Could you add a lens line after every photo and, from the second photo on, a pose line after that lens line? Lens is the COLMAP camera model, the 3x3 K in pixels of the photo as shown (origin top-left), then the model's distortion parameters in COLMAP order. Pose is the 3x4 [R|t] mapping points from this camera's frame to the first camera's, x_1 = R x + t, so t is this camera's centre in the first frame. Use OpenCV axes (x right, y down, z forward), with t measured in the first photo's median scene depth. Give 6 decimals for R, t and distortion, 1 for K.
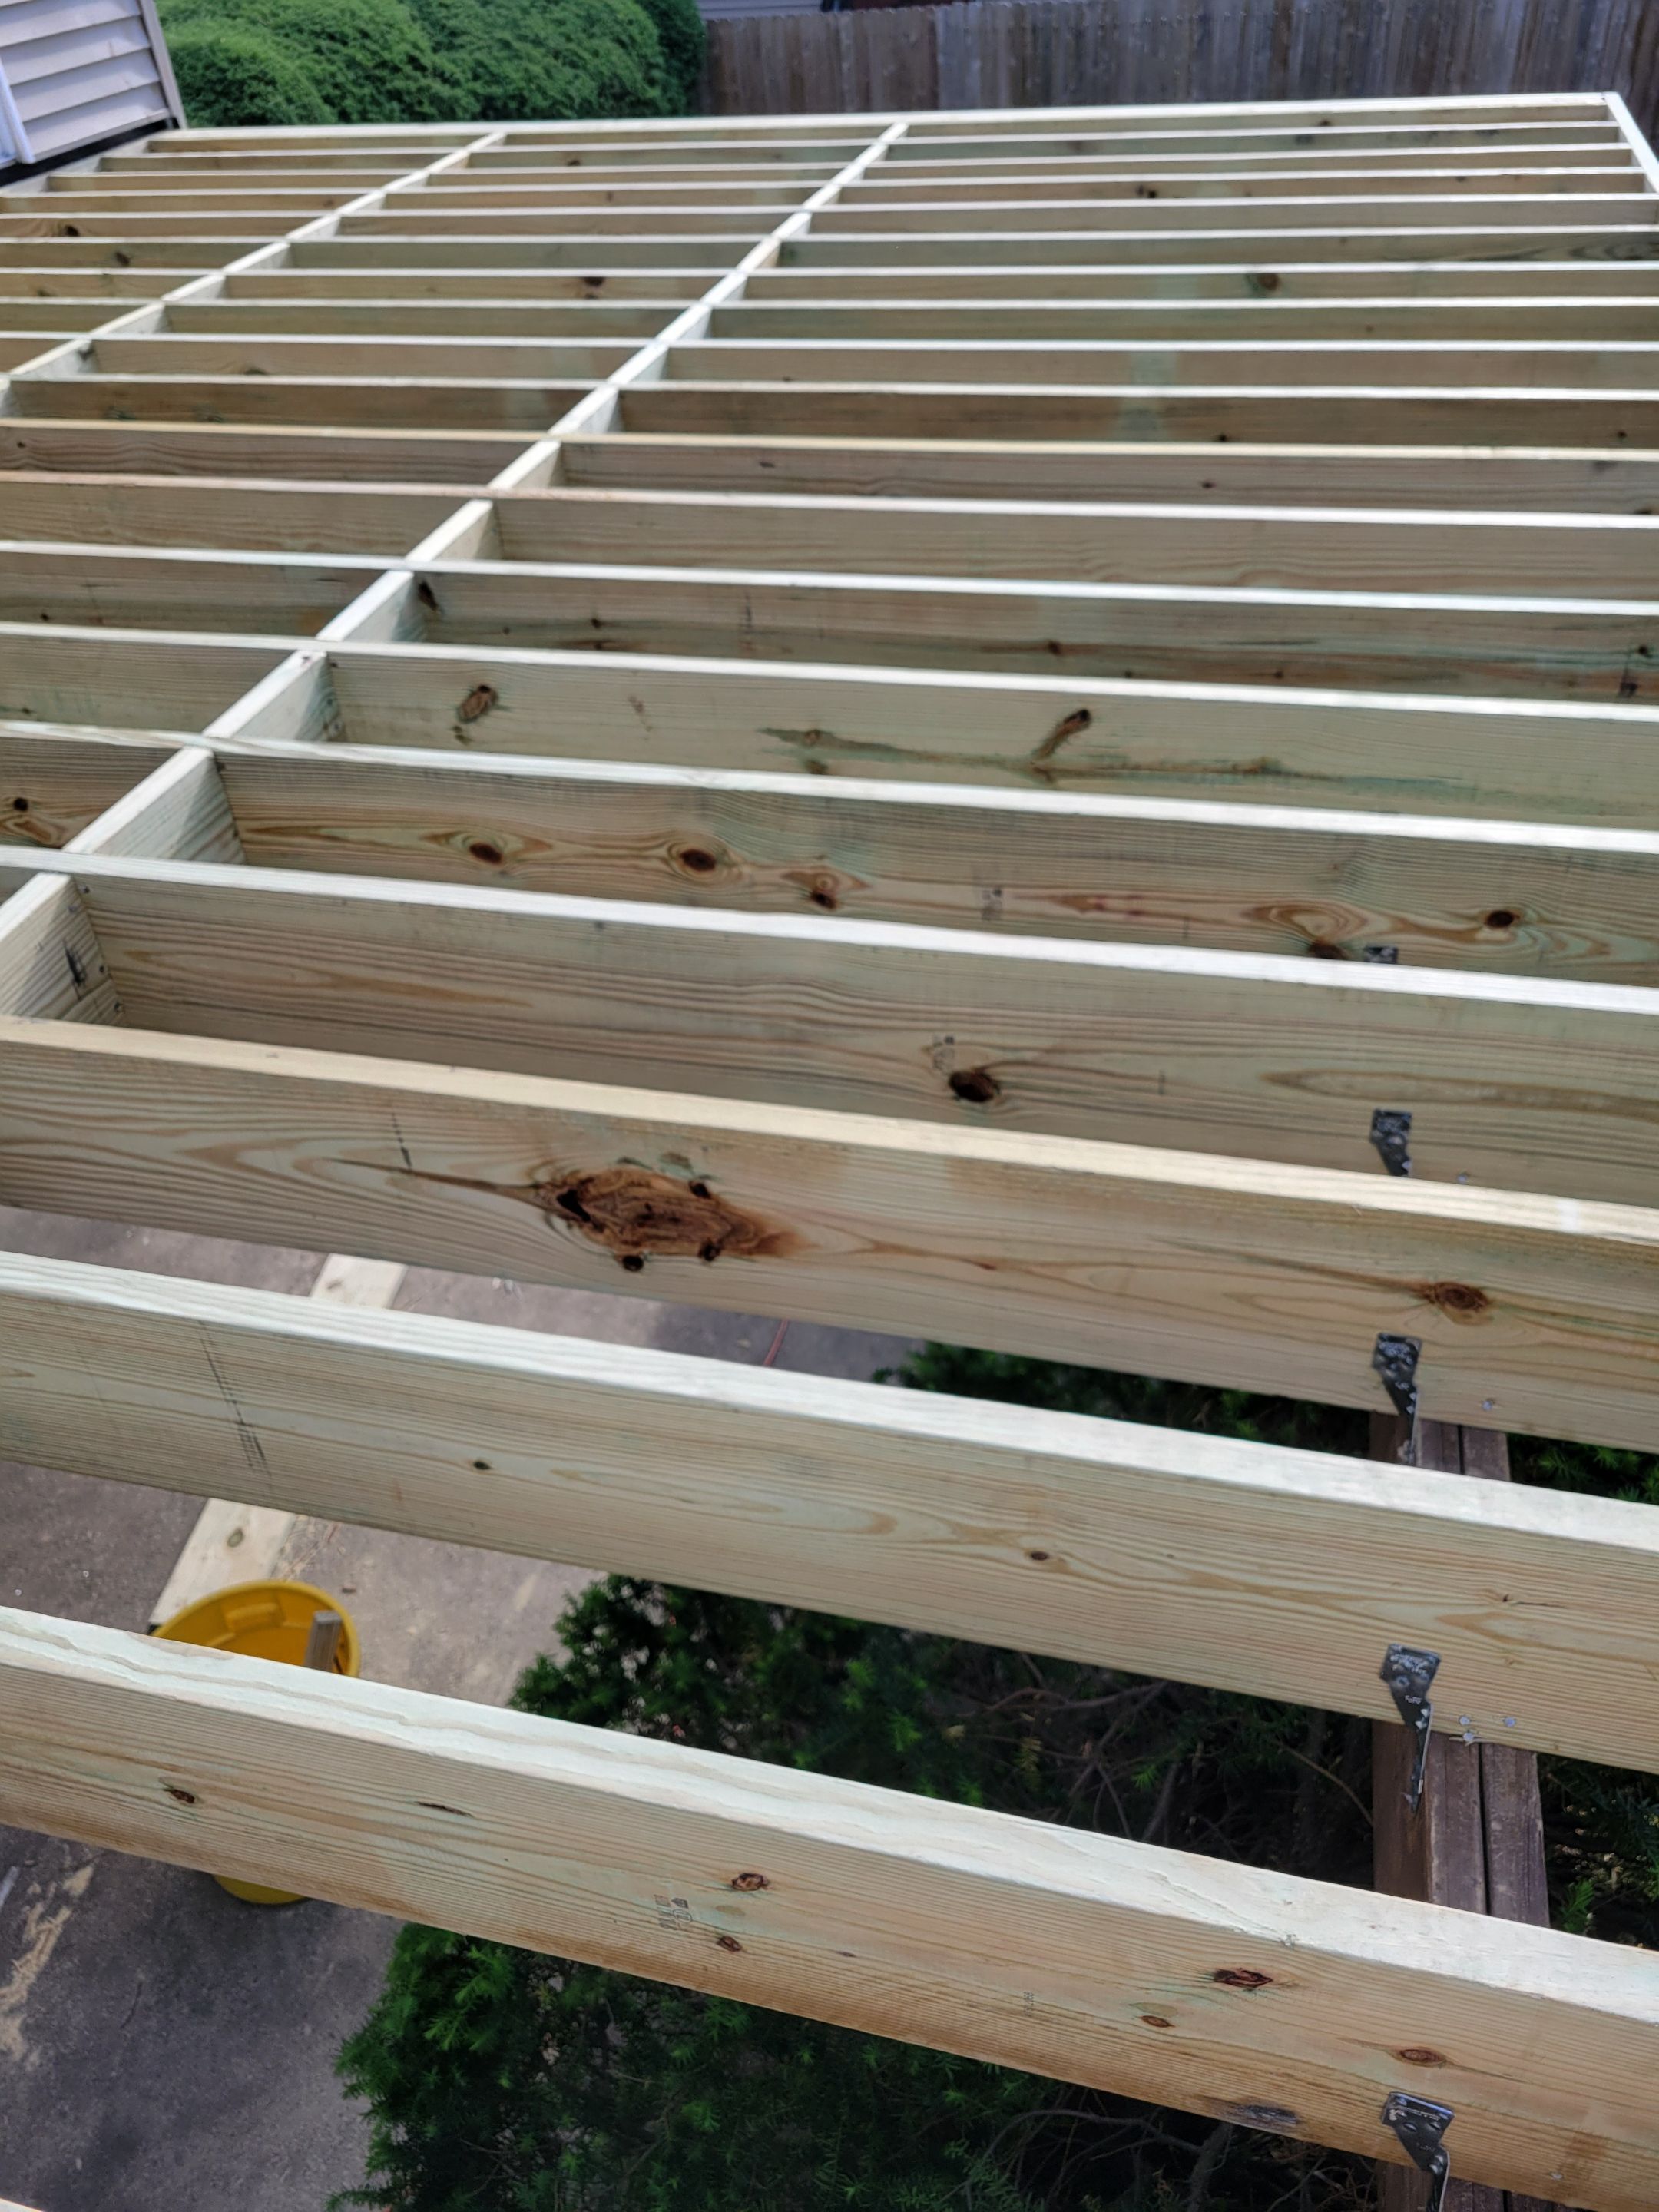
lens RADIAL K [[1651.7, 0, 811.0], [0, 1651.7, 1100.5], [0, 0, 1]] dist [0.061441, -0.044024]
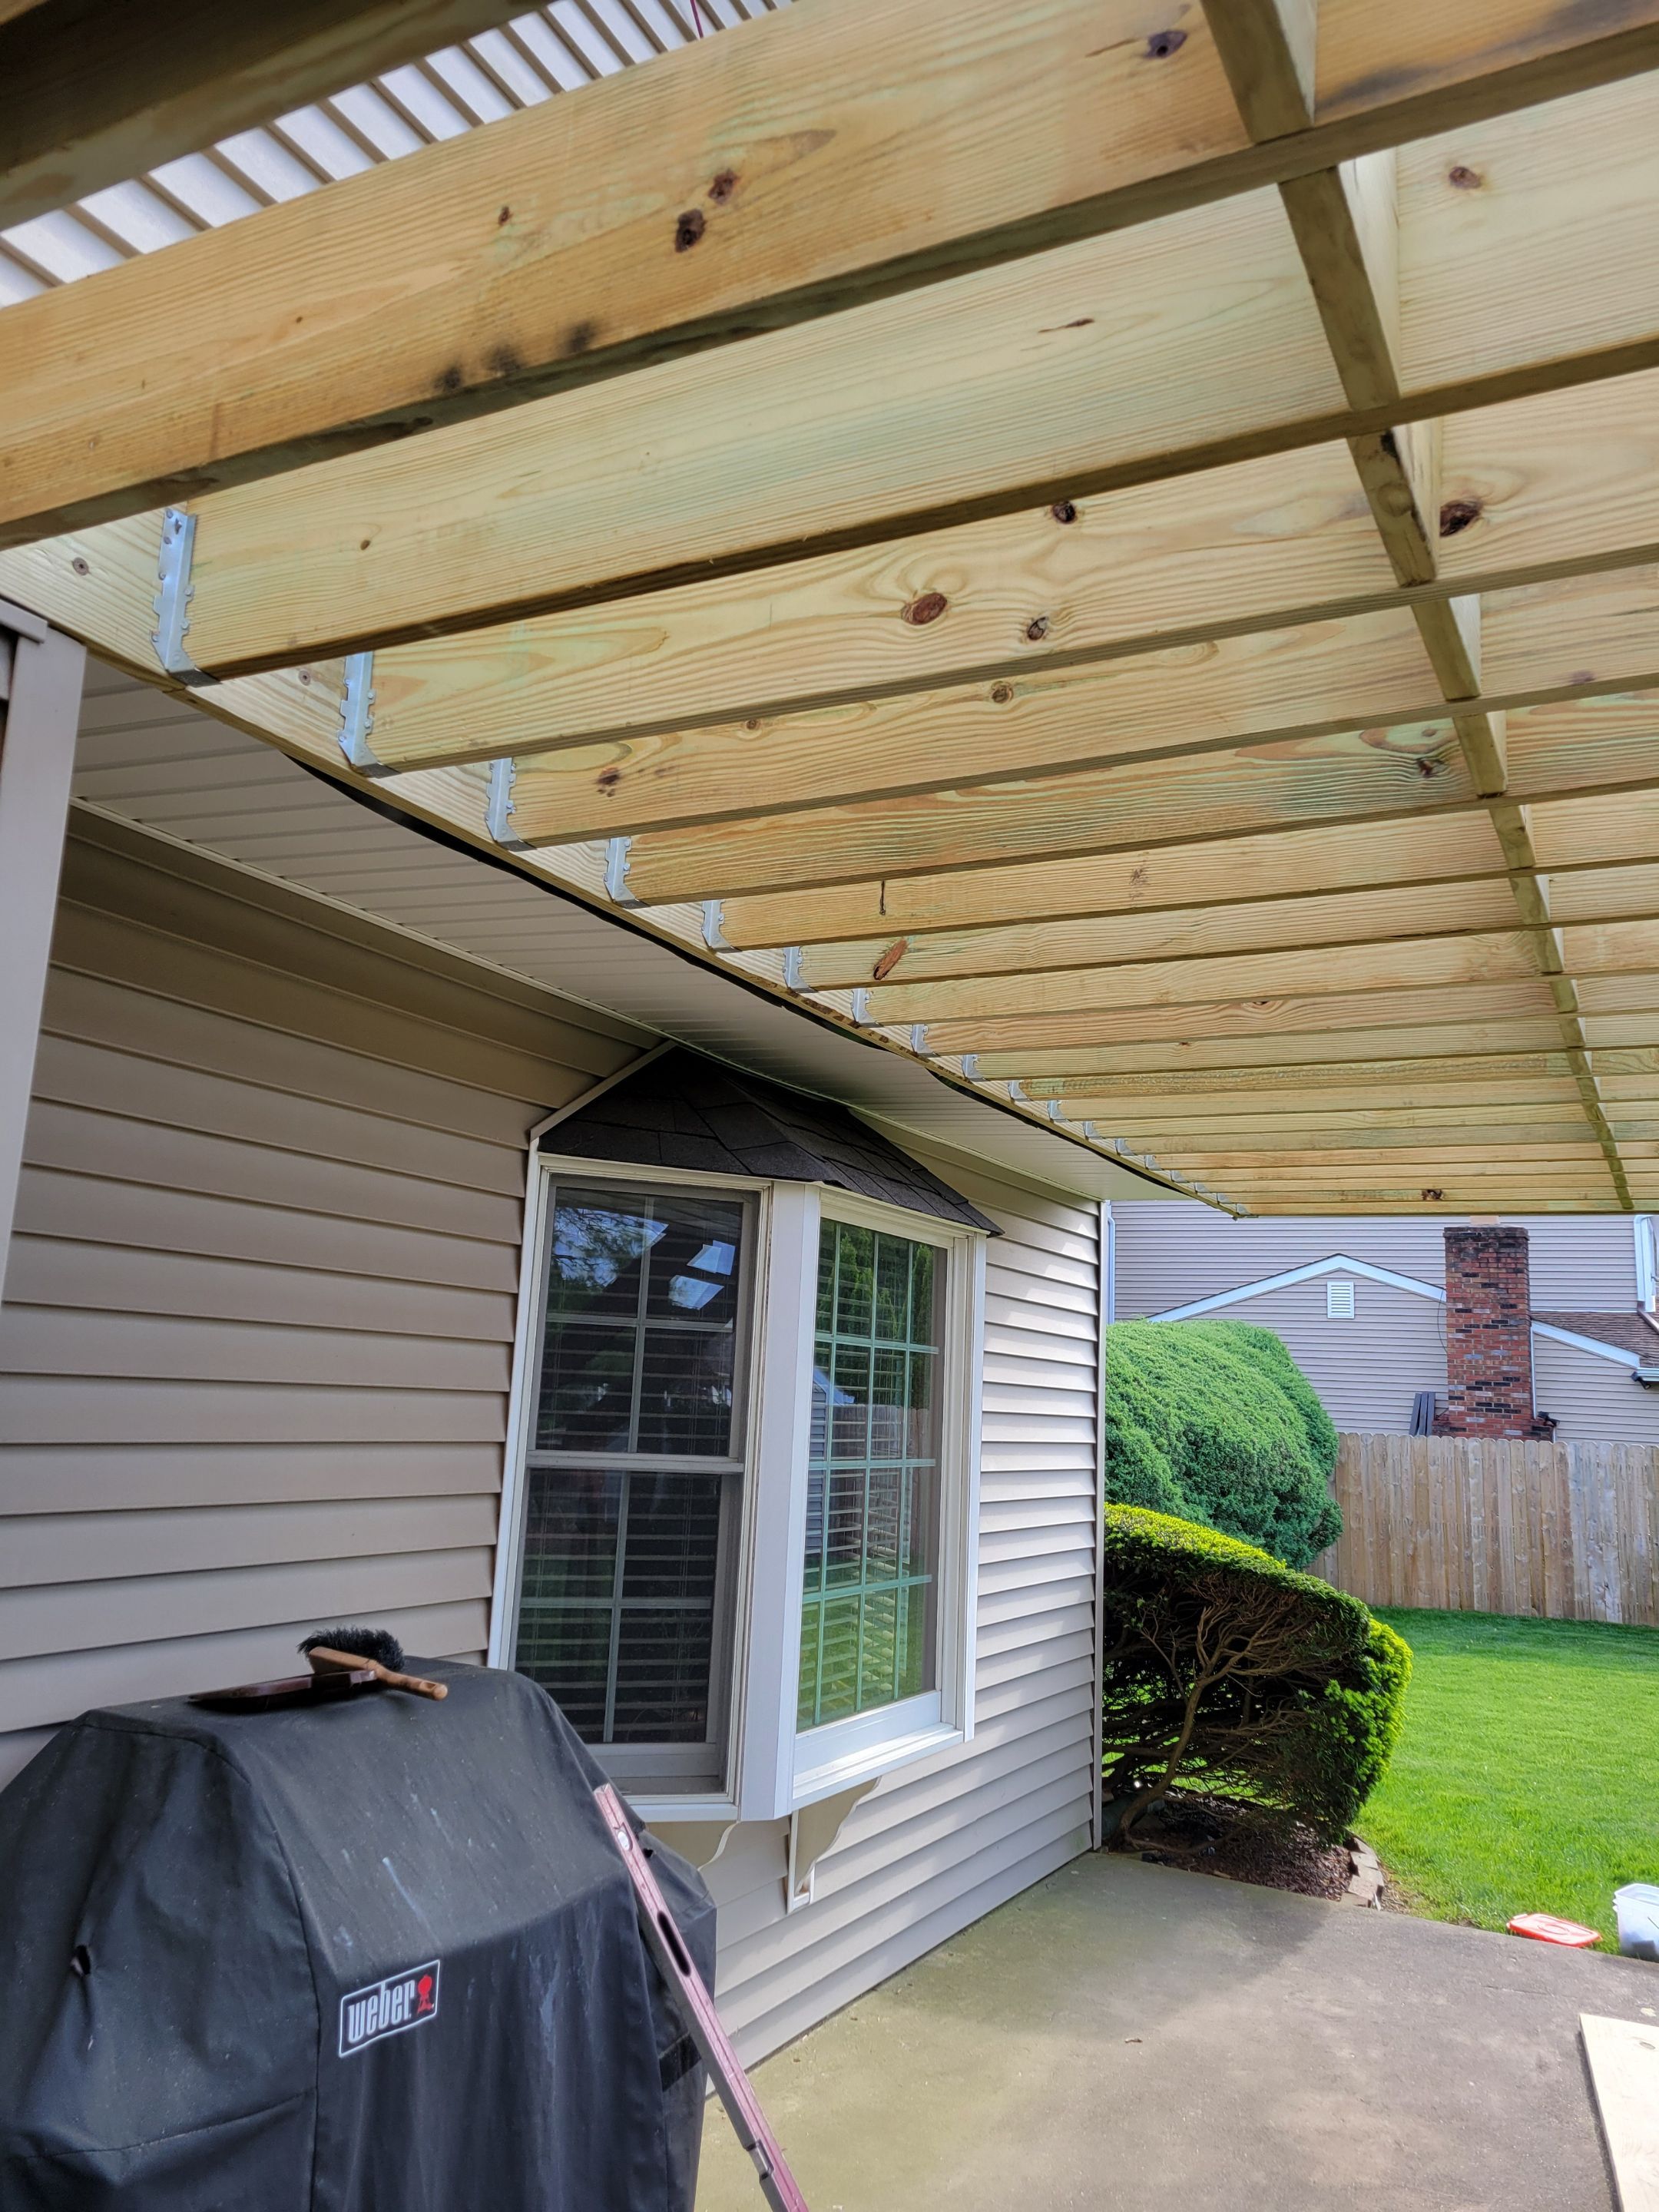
lens RADIAL K [[1651.7, 0, 836.9], [0, 1651.7, 1097.5], [0, 0, 1]] dist [0.061441, -0.044024]
pose [[0.969929, 0.064260, -0.234750, -0.160703], [-0.219141, 0.650231, -0.727446, 0.104241], [0.105896, 0.757014, 0.644760, 0.096145]]
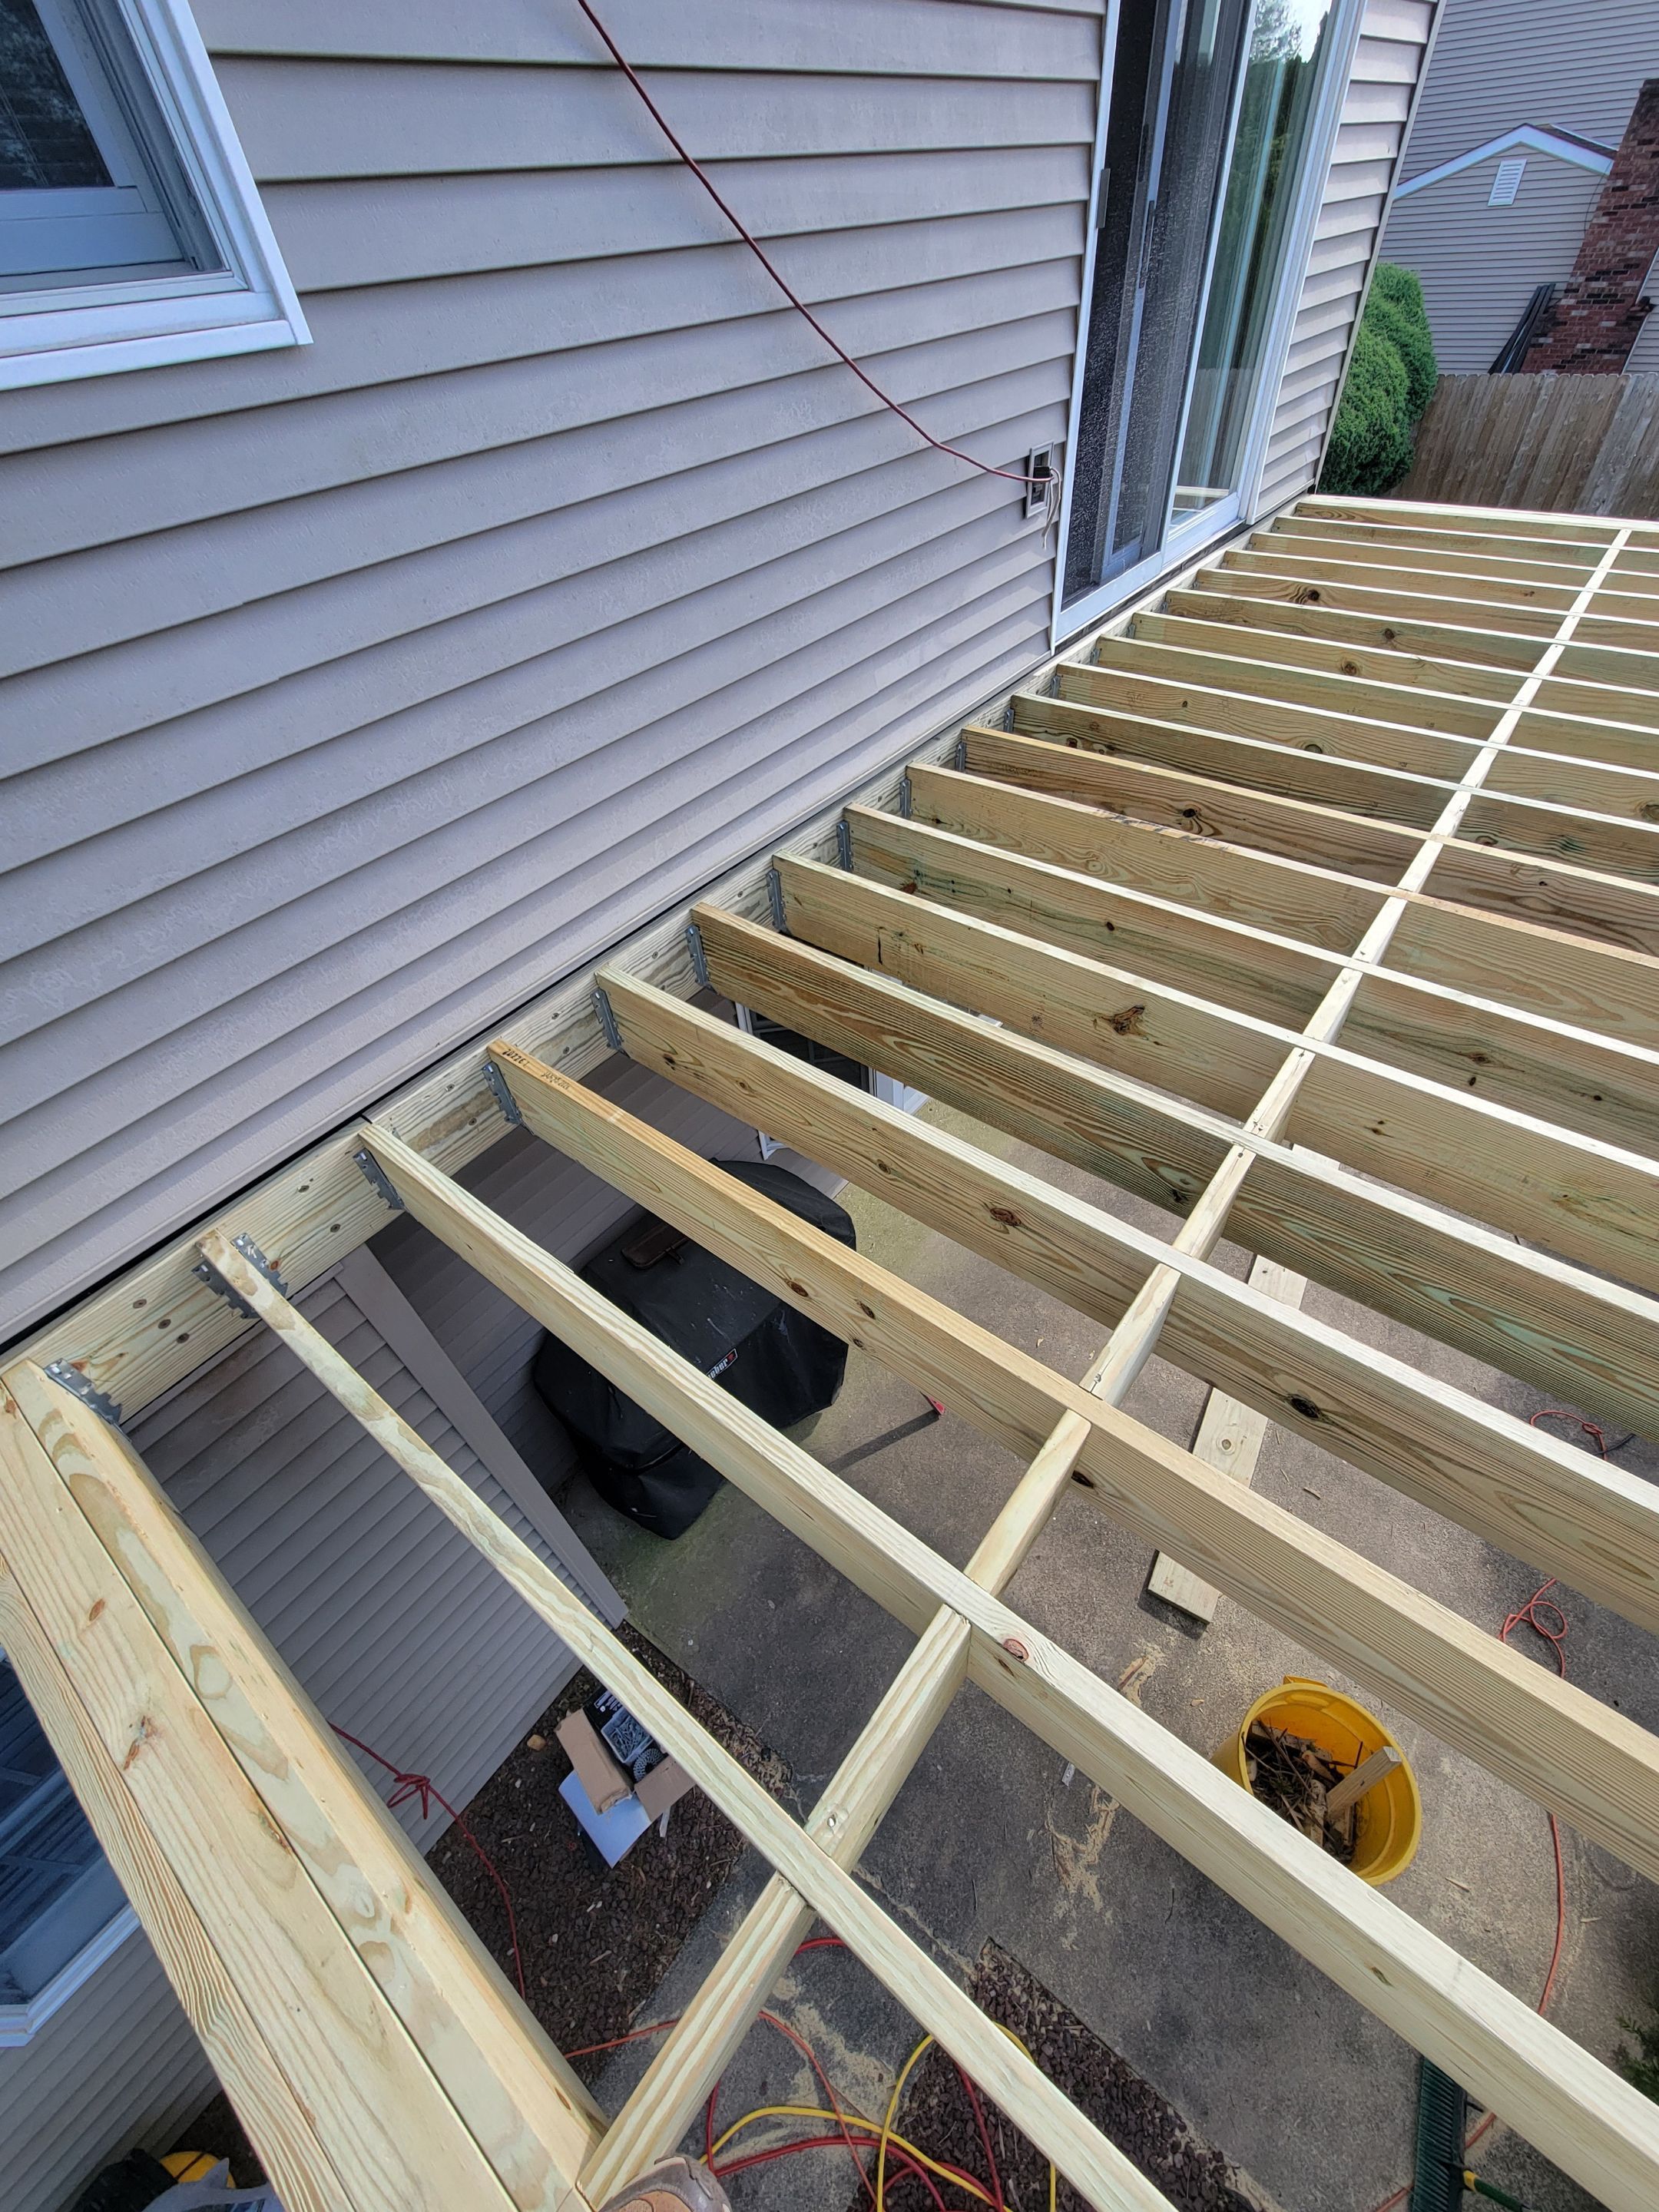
lens RADIAL K [[893.2, 0, 831.2], [0, 893.2, 1115.5], [0, 0, 1]] dist [-0.001826, 0.000067]
pose [[0.913785, 0.290444, -0.283971, -0.157715], [-0.246340, 0.952109, 0.181120, -0.050627], [0.322977, -0.095551, 0.941571, 0.051272]]
